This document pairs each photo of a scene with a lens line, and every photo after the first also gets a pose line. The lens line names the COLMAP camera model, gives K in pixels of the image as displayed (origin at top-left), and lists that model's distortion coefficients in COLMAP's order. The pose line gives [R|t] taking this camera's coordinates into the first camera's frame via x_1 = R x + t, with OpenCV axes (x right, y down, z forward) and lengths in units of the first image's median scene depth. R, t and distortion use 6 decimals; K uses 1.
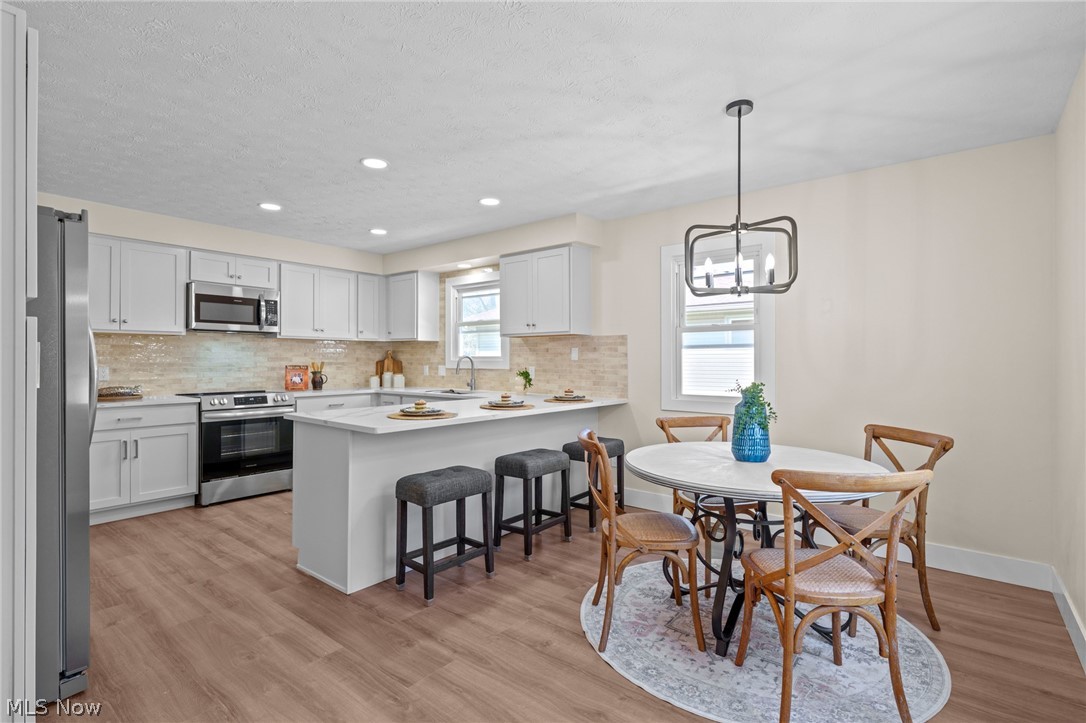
lens RADIAL K [[516.5, 0, 543.6], [0, 516.5, 358.6], [0, 0, 1]] dist [0.002809, 0.000444]
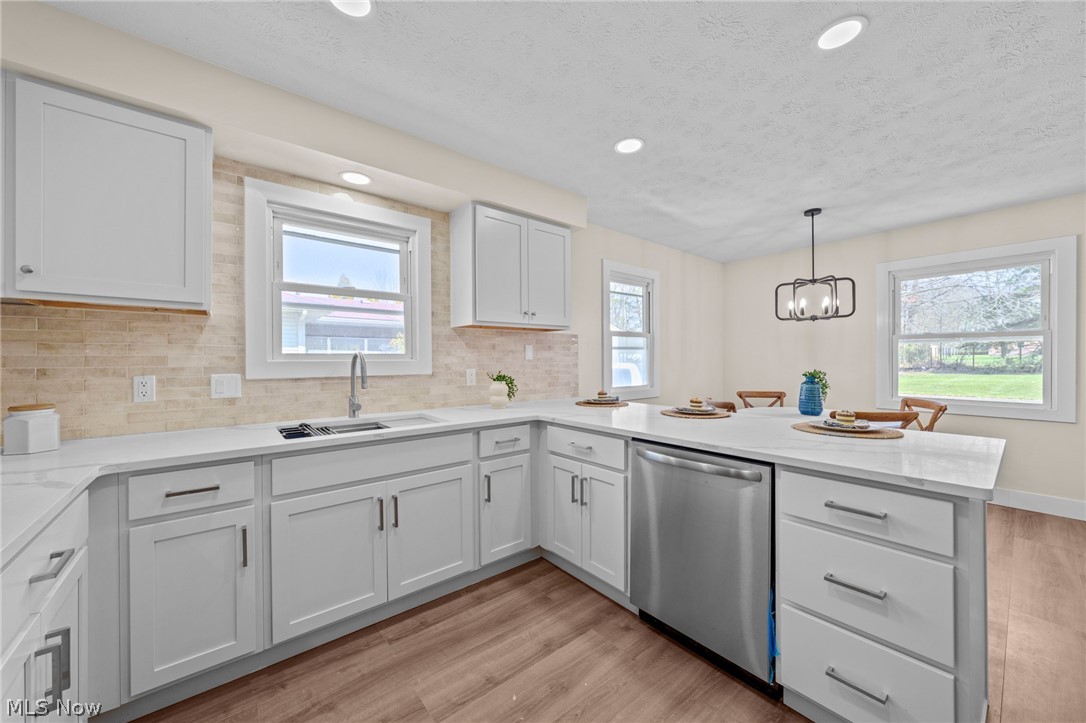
lens RADIAL K [[396.4, 0, 542.5], [0, 396.4, 360.7], [0, 0, 1]] dist [-0.001861, -0.000023]
pose [[0.206849, -0.005368, 0.978358, -0.602675], [0.003132, 0.999983, 0.004824, 0.001868], [-0.978368, 0.002066, 0.206862, 0.878016]]
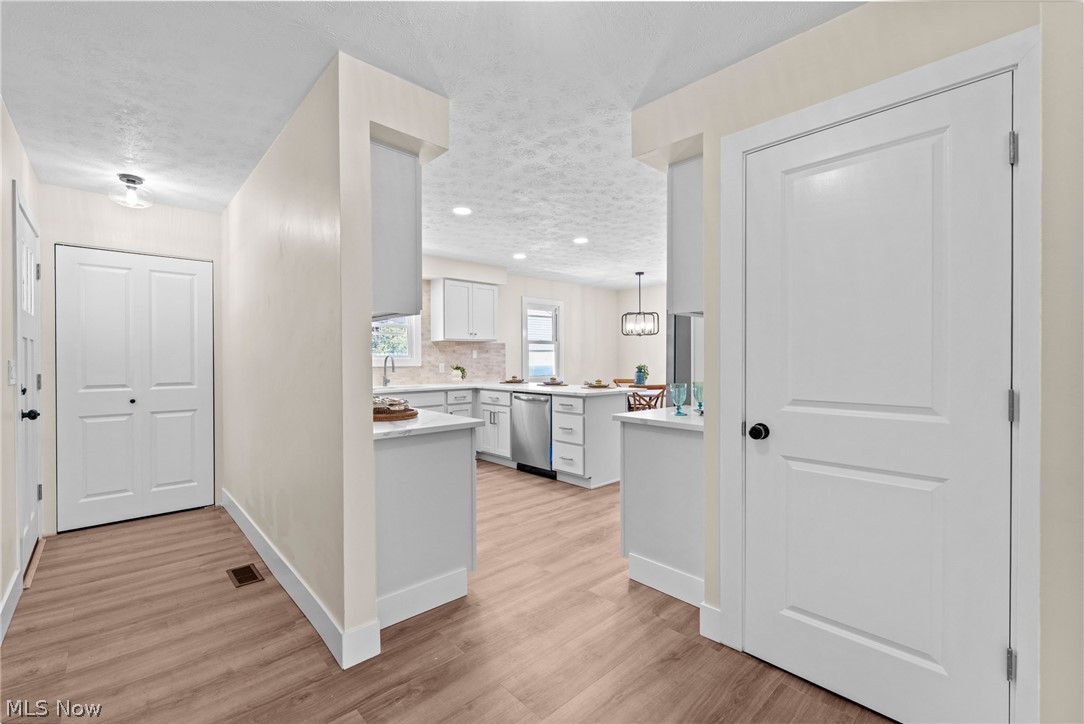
lens RADIAL K [[460.0, 0, 542.0], [0, 460.0, 362.0], [0, 0, 1]] dist [-0.000610, -0.000234]
pose [[0.143972, -0.011042, 0.989520, -1.281922], [0.002071, 0.999939, 0.010857, -0.000571], [-0.989580, 0.000486, 0.143986, 0.641147]]
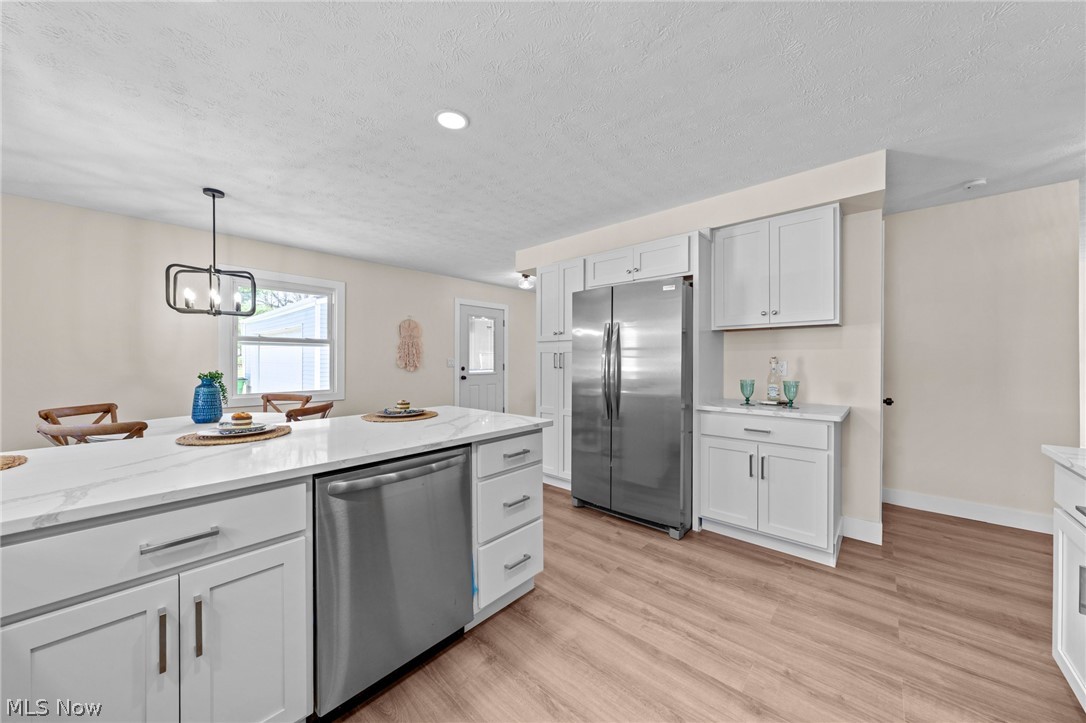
lens RADIAL K [[381.0, 0, 541.4], [0, 381.0, 361.3], [0, 0, 1]] dist [-0.001034, 0.000164]
pose [[-0.998473, -0.004067, 0.055098, -0.355306], [-0.003830, 0.999983, 0.004407, 0.003018], [-0.055115, 0.004190, -0.998471, 1.128686]]
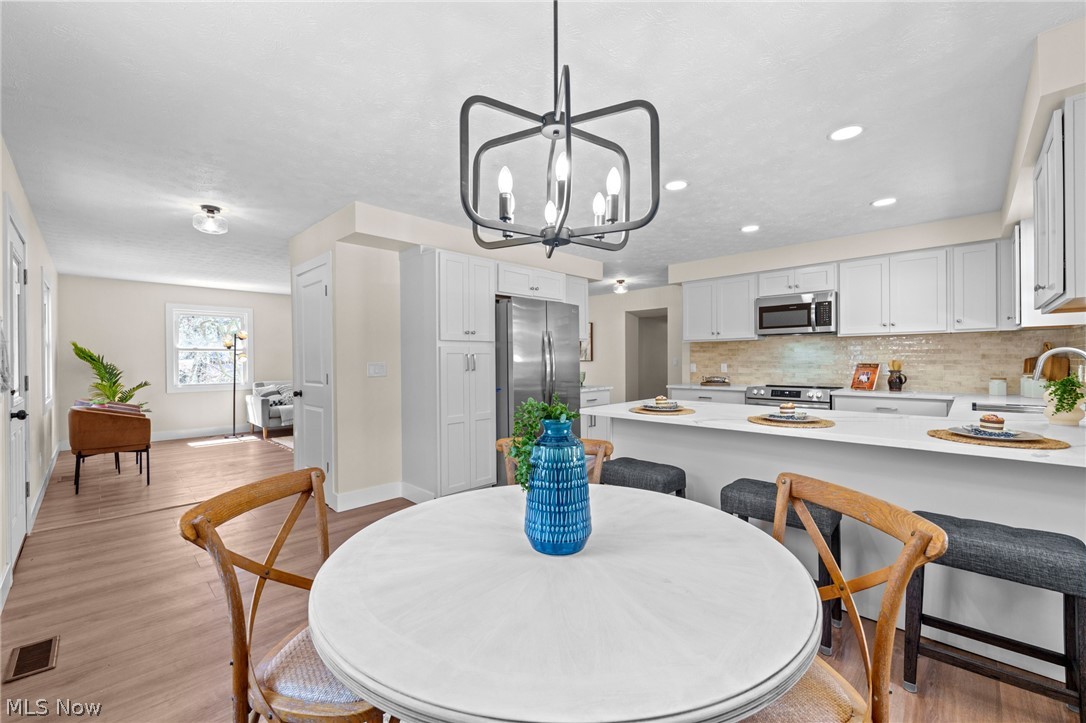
lens RADIAL K [[442.7, 0, 543.0], [0, 442.7, 361.5], [0, 0, 1]] dist [0.000955, 0.000022]
pose [[-0.090106, 0.003399, -0.995926, 0.468926], [0.009605, 0.999951, 0.002544, 0.001674], [0.995886, -0.009337, -0.090134, 0.558669]]
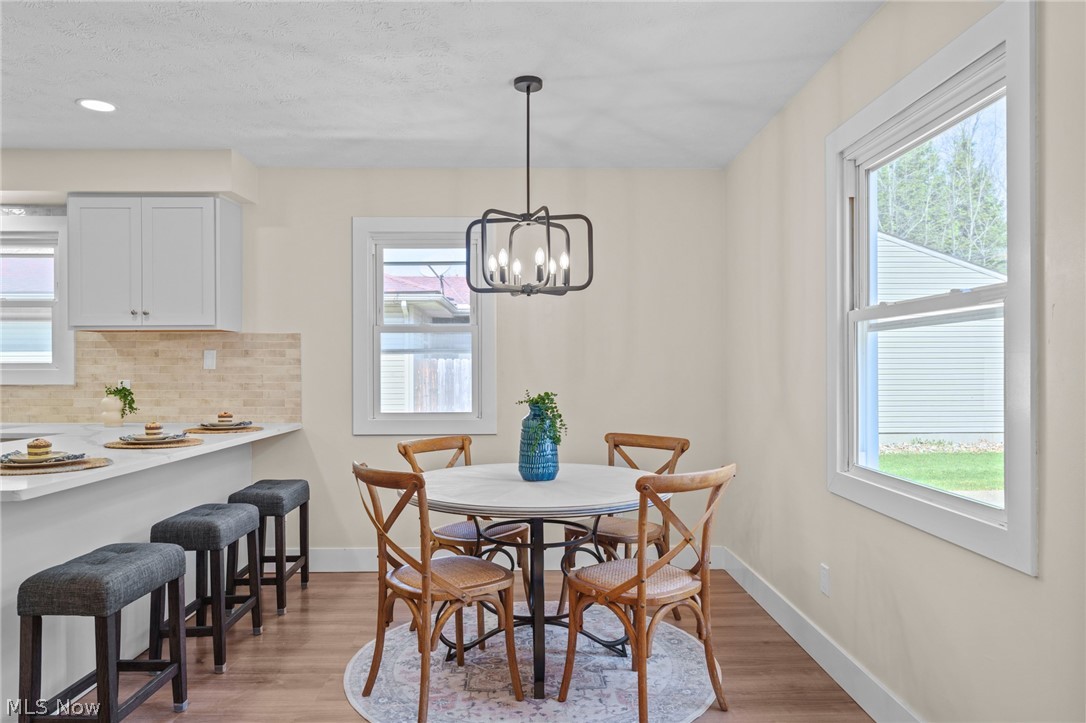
lens RADIAL K [[723.1, 0, 544.5], [0, 723.1, 365.6], [0, 0, 1]] dist [0.000745, 0.000712]
pose [[0.764619, 0.000124, 0.644482, -0.217386], [0.001455, 0.999997, -0.001918, 0.000897], [-0.644481, 0.002404, 0.764617, 0.018829]]
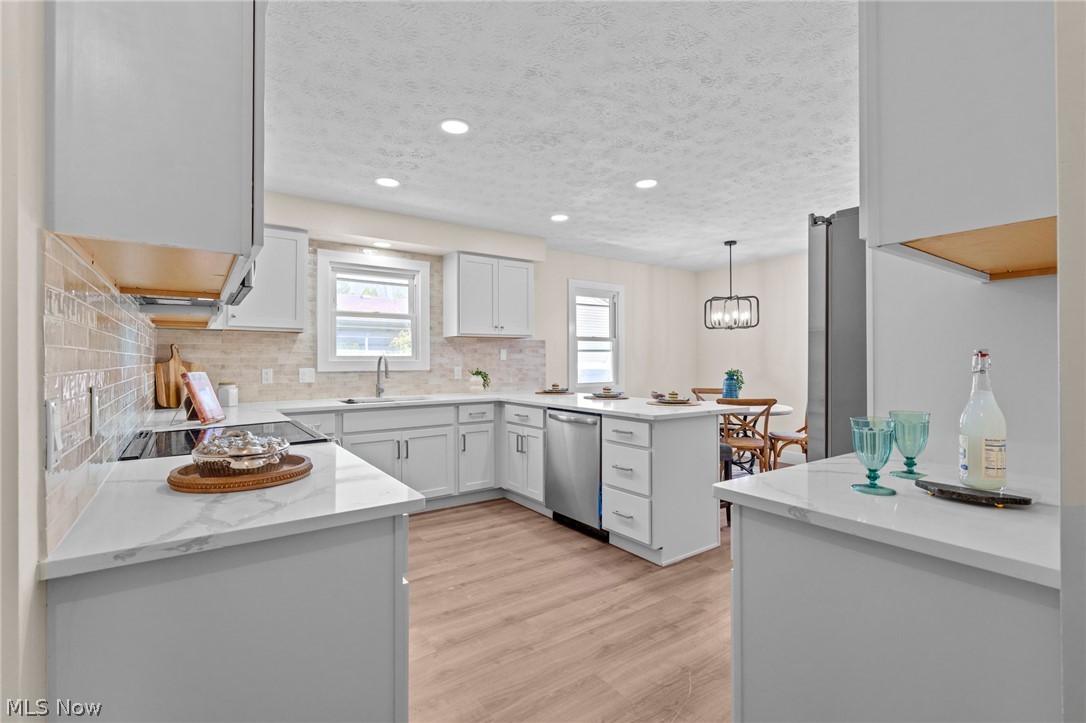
lens RADIAL K [[493.2, 0, 541.3], [0, 493.2, 358.2], [0, 0, 1]] dist [0.000198, -0.000165]
pose [[0.271647, 0.001441, 0.962396, -0.993009], [0.000291, 0.999999, -0.001580, 0.000705], [-0.962397, 0.000710, 0.271647, 0.654956]]
